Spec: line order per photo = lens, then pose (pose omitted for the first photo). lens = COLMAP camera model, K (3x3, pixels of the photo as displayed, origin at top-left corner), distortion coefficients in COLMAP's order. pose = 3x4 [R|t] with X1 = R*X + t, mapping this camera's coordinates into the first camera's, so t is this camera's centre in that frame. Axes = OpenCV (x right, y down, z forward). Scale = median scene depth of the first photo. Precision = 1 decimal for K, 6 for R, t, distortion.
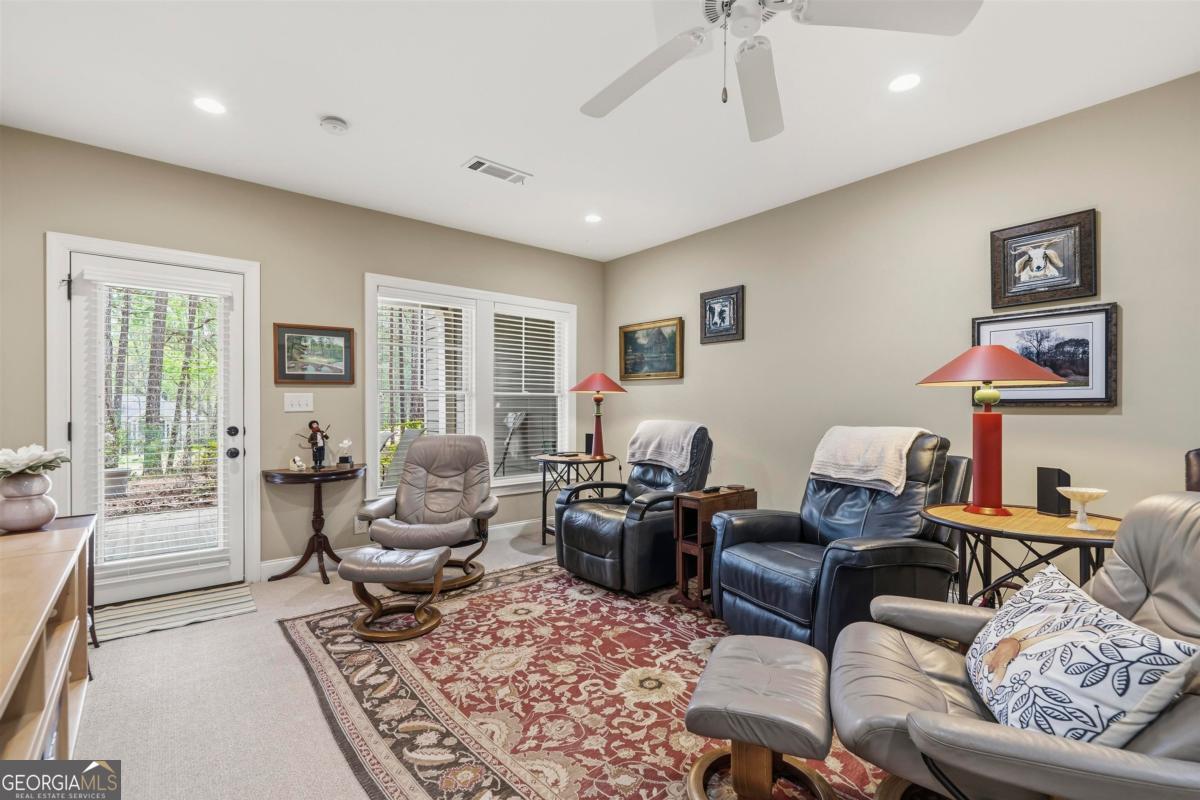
lens RADIAL K [[527.1, 0, 601.9], [0, 527.1, 408.8], [0, 0, 1]] dist [-0.001036, 0.000687]
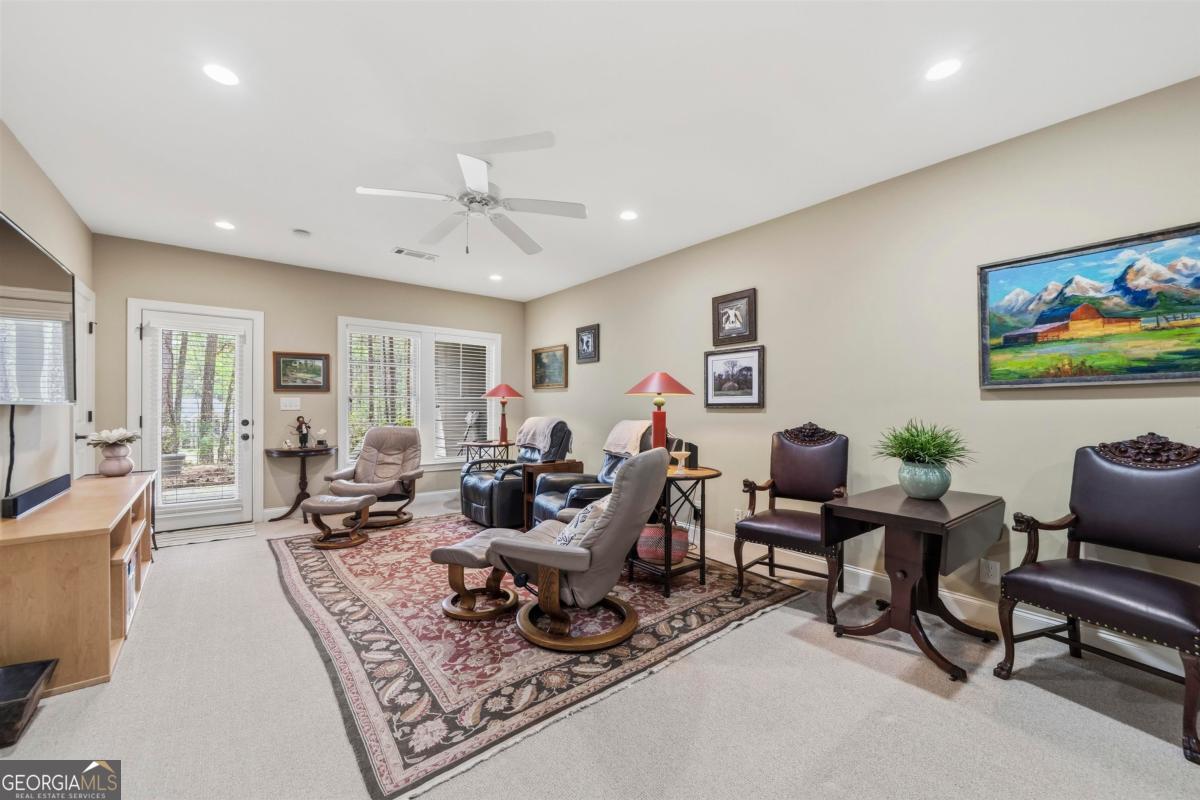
lens RADIAL K [[473.1, 0, 599.4], [0, 473.1, 408.7], [0, 0, 1]] dist [-0.001065, 0.000220]
pose [[0.999861, 0.003036, -0.016389, 0.368095], [-0.003091, 0.999990, -0.003315, 0.003296], [0.016379, 0.003365, 0.999860, -0.374029]]
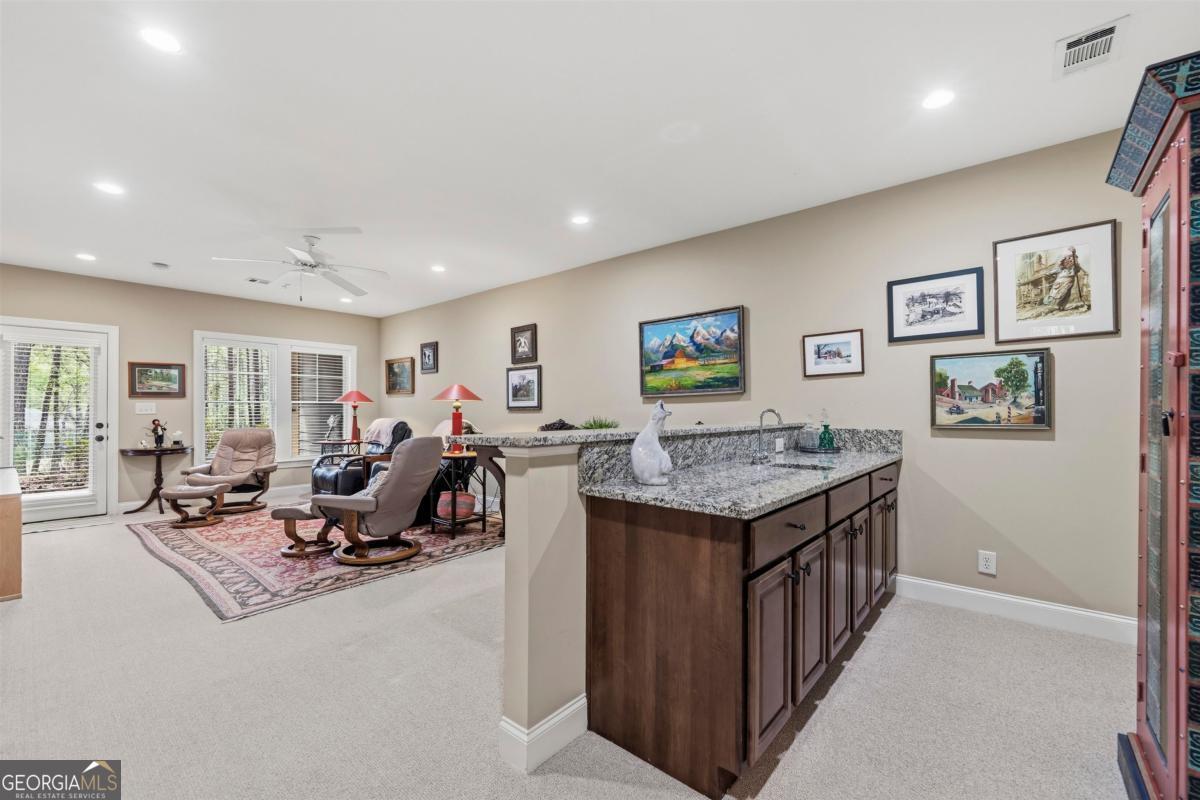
lens RADIAL K [[489.6, 0, 596.0], [0, 489.6, 407.8], [0, 0, 1]] dist [-0.000004, -0.000188]
pose [[0.985066, -0.001965, 0.172165, 0.641017], [0.004027, 0.999924, -0.011629, 0.010379], [-0.172130, 0.012149, 0.984999, -0.881373]]
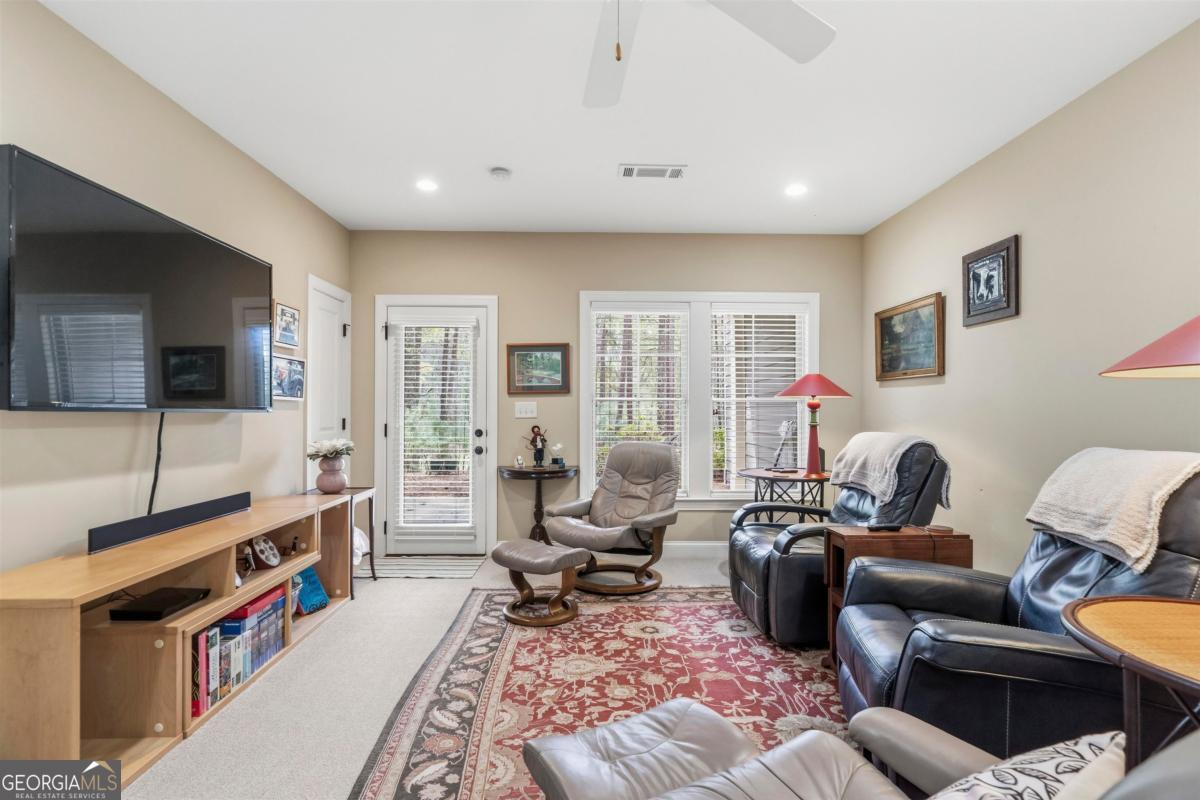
lens RADIAL K [[567.1, 0, 596.9], [0, 567.1, 409.2], [0, 0, 1]] dist [0.001315, -0.000061]
pose [[0.782458, -0.002484, -0.622699, 0.376609], [-0.005222, 0.999931, -0.010550, -0.001358], [0.622682, 0.011506, 0.782390, 0.125072]]
